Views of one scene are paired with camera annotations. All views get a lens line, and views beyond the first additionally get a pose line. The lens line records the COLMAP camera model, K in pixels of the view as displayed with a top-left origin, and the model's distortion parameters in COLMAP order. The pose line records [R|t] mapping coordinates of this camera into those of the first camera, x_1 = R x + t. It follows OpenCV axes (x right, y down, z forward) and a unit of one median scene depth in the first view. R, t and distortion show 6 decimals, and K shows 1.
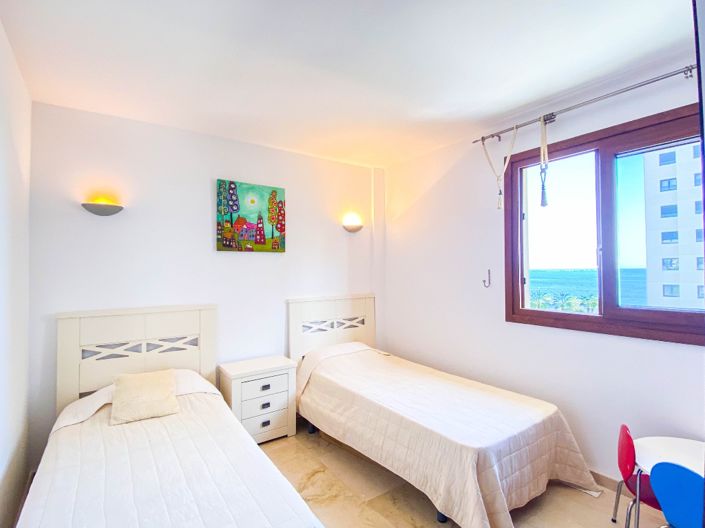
lens RADIAL K [[359.4, 0, 354.3], [0, 359.4, 262.6], [0, 0, 1]] dist [0.016624, -0.020118]
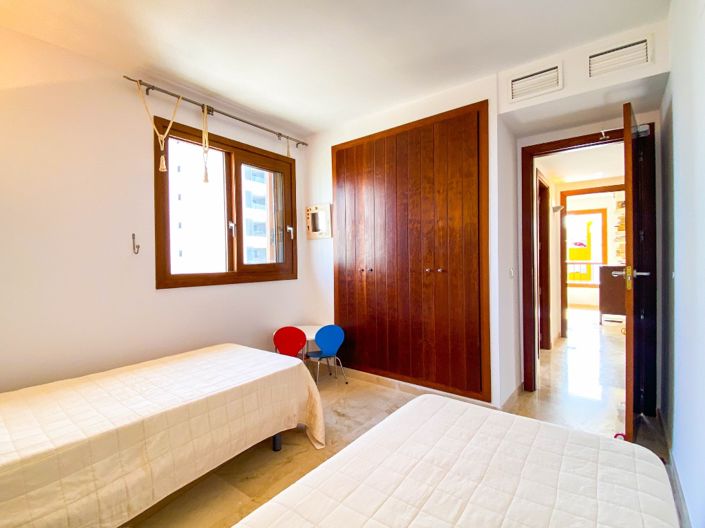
lens RADIAL K [[337.5, 0, 354.1], [0, 337.5, 265.3], [0, 0, 1]] dist [-0.004328, -0.002126]
pose [[-0.304562, -0.000222, 0.952493, -0.669814], [-0.008885, 0.999957, -0.002608, 0.111577], [-0.952451, -0.009257, -0.304551, 0.880367]]
